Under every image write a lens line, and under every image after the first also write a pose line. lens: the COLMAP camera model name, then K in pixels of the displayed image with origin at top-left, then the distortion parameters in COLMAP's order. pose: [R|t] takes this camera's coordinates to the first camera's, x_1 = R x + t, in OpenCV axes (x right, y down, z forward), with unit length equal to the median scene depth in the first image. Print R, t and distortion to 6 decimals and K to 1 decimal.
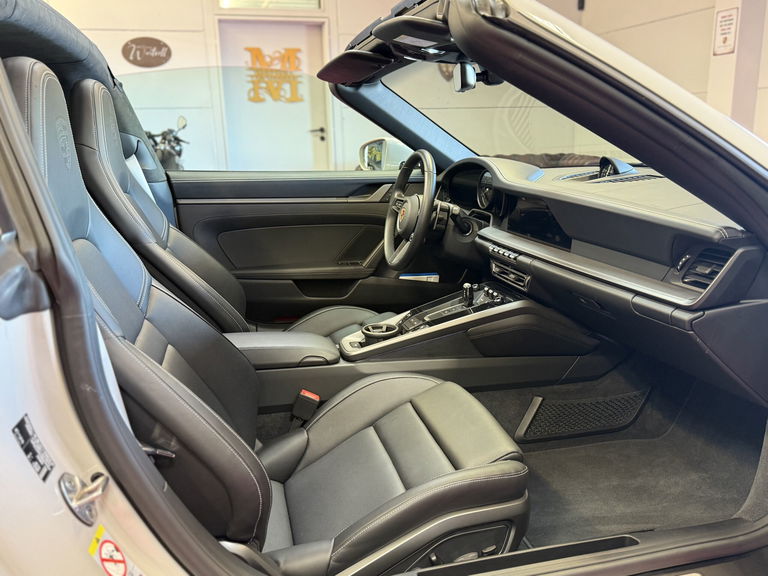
lens RADIAL K [[639.5, 0, 387.0], [0, 639.5, 290.2], [0, 0, 1]] dist [0.052623, -0.073589]
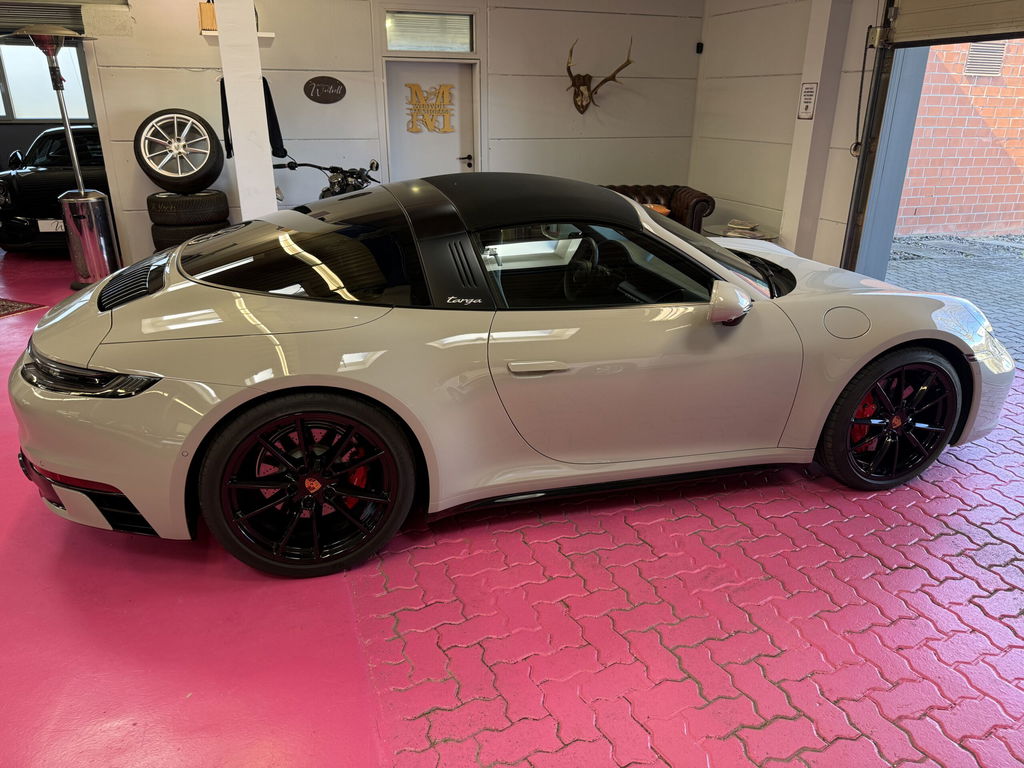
lens RADIAL K [[715.7, 0, 512.7], [0, 715.7, 379.0], [0, 0, 1]] dist [0.010673, -0.012125]
pose [[0.998814, 0.017387, 0.045471, -0.084505], [-0.023082, 0.991520, 0.127889, -0.025877], [-0.042862, -0.128787, 0.990746, -0.356720]]
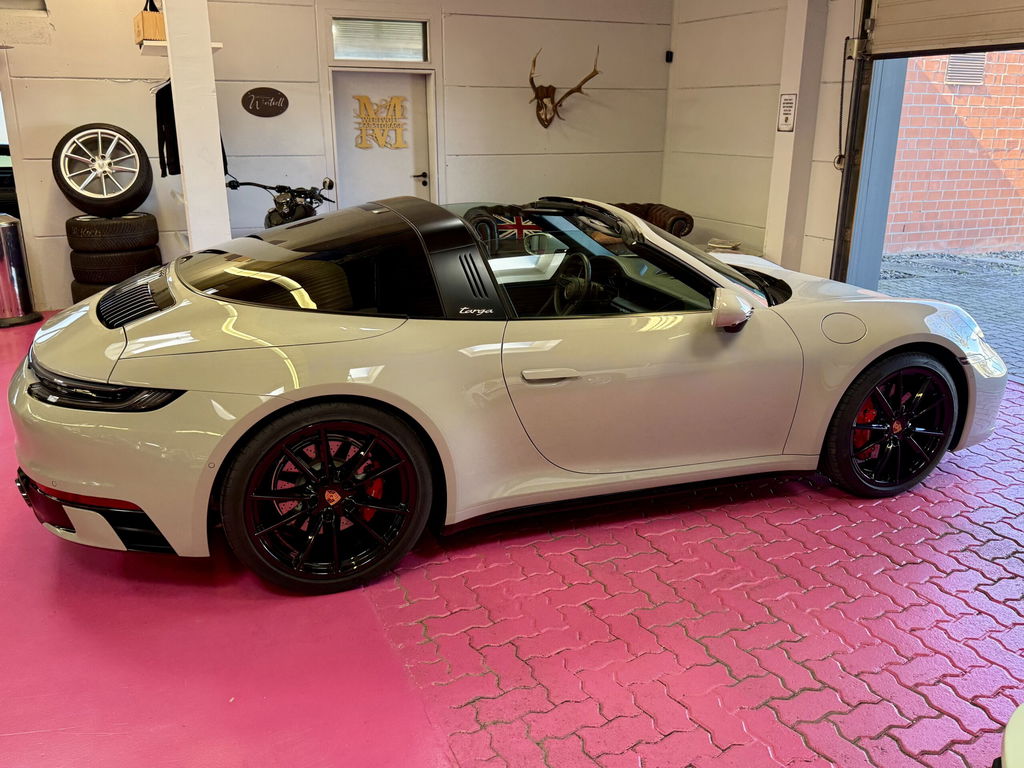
lens RADIAL K [[852.6, 0, 509.1], [0, 852.6, 384.3], [0, 0, 1]] dist [0.052623, -0.073589]
pose [[0.993242, -0.005821, 0.115917, -0.142524], [-0.001825, 0.997835, 0.065745, -0.004193], [-0.116049, -0.065513, 0.991081, -0.455370]]
